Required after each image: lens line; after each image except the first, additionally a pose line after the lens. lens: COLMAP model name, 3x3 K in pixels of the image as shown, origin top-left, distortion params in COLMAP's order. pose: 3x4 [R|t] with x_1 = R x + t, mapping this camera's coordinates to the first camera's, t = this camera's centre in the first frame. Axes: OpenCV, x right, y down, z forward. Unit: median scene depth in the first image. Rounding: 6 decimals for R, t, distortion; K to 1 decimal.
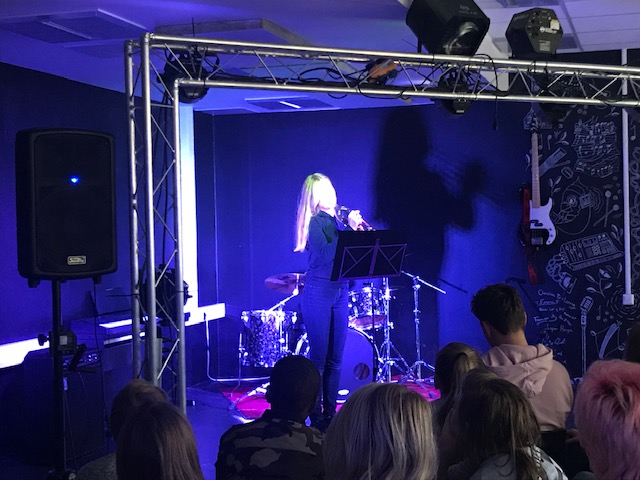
lens RADIAL K [[1107.3, 0, 320.2], [0, 1107.3, 240.3], [0, 0, 1]] dist [0.072827, 0.000000]
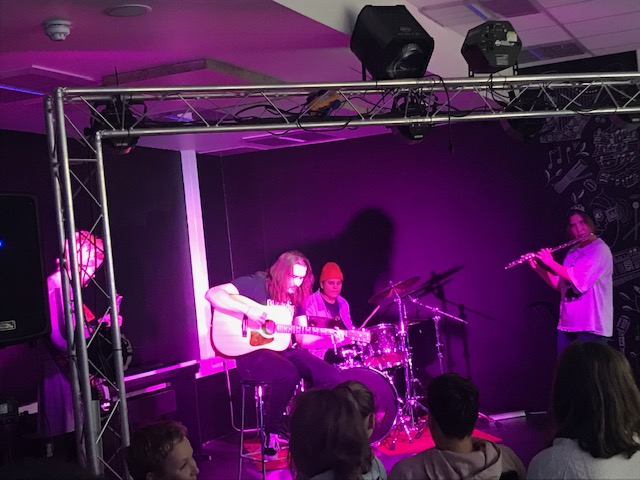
lens RADIAL K [[1162.2, 0, 319.9], [0, 1162.2, 239.8], [0, 0, 1]] dist [0.081564, 0.000000]
pose [[0.993452, -0.080310, -0.081266, 0.115477], [0.077949, 0.996449, -0.031830, -0.002478], [0.083534, 0.025287, 0.996184, 0.001153]]
